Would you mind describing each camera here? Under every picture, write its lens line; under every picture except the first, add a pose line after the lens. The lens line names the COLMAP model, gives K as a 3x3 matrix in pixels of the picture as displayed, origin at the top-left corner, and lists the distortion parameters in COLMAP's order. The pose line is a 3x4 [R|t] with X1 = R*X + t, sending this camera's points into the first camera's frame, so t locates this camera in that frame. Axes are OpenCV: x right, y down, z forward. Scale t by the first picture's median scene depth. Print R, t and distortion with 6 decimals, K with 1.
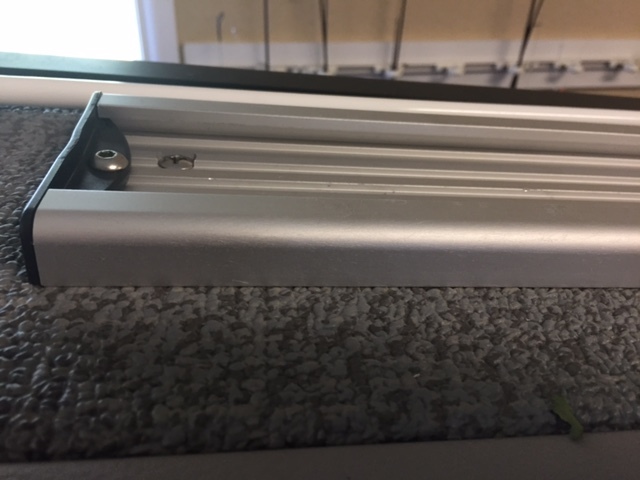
lens RADIAL K [[566.1, 0, 320.0], [0, 566.1, 240.0], [0, 0, 1]] dist [0.107706, -0.182962]
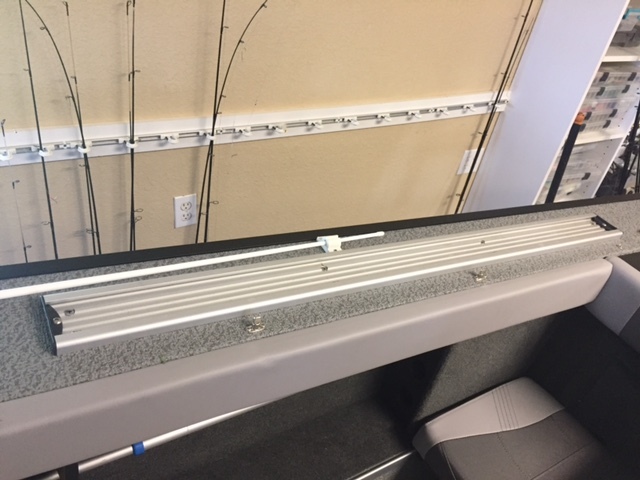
lens RADIAL K [[566.1, 0, 320.0], [0, 566.1, 240.0], [0, 0, 1]] dist [0.107706, -0.182962]
pose [[0.917308, -0.118469, 0.380146, -0.024683], [0.071582, 0.988224, 0.135239, -0.210952], [-0.391691, -0.096844, 0.914986, -0.648080]]
